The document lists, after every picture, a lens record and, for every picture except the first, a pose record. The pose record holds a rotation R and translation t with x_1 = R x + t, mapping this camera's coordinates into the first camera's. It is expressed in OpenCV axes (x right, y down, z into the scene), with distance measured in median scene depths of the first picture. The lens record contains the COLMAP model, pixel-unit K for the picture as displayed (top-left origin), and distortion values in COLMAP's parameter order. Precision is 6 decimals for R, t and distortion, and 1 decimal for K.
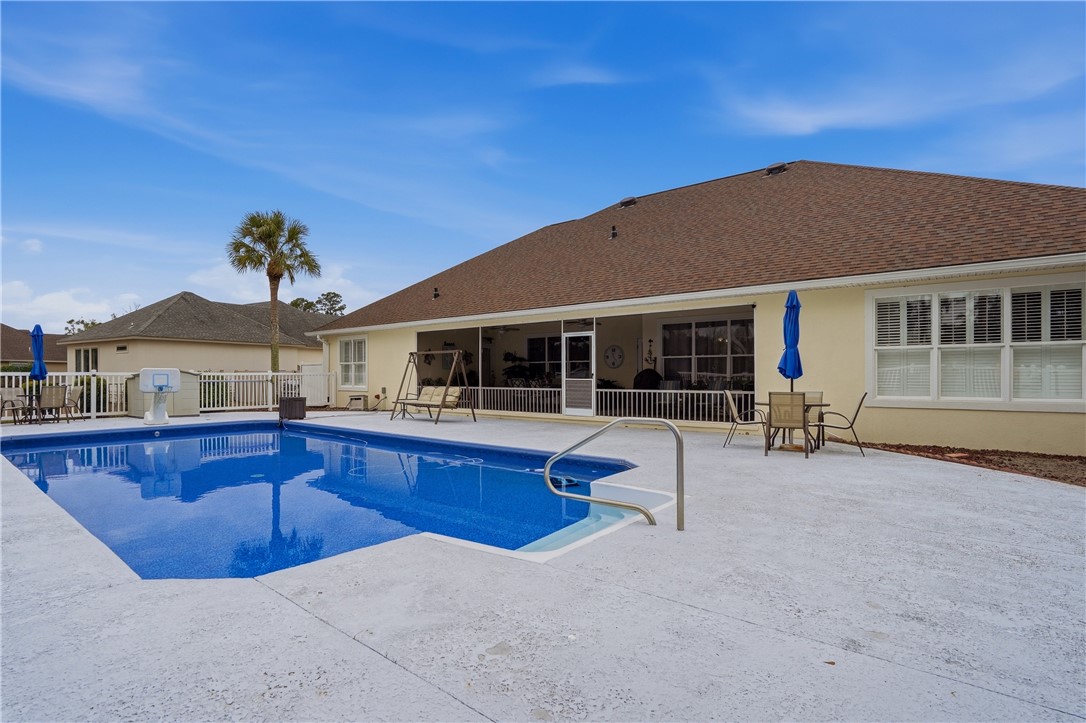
lens RADIAL K [[512.0, 0, 538.5], [0, 512.0, 373.7], [0, 0, 1]] dist [-0.032735, 0.001953]
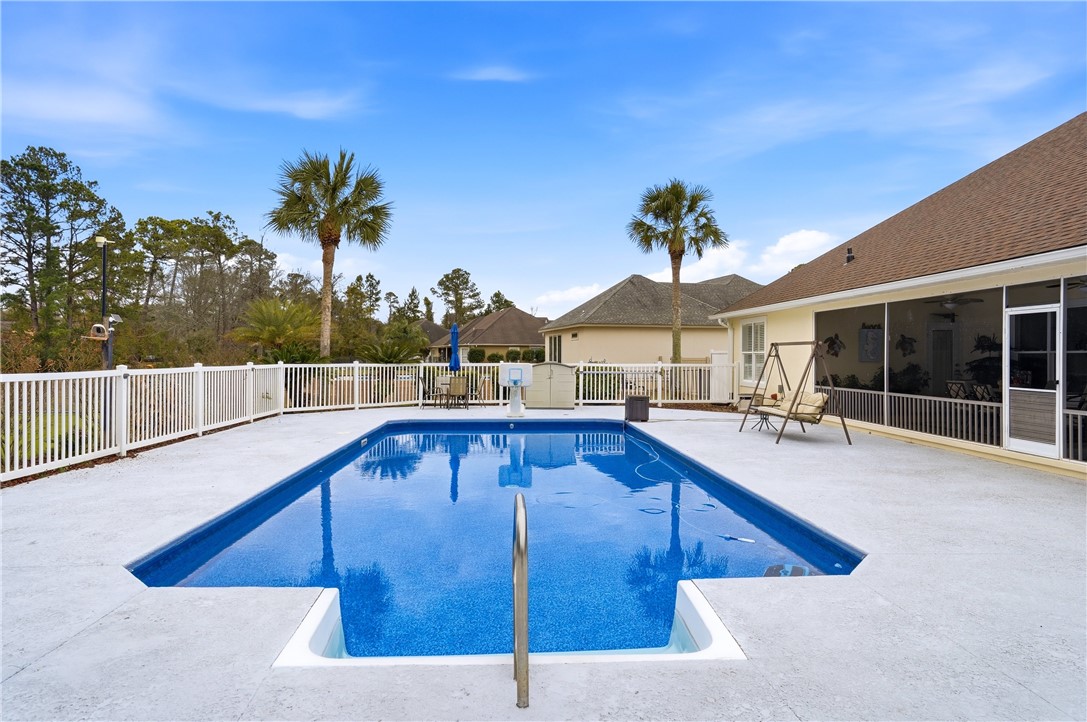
lens RADIAL K [[632.5, 0, 546.6], [0, 632.5, 352.9], [0, 0, 1]] dist [-0.005128, 0.000969]
pose [[0.693603, 0.001533, -0.720356, 0.172483], [-0.006882, 0.999966, -0.004498, -0.018626], [0.720325, 0.008077, 0.693590, 0.109379]]
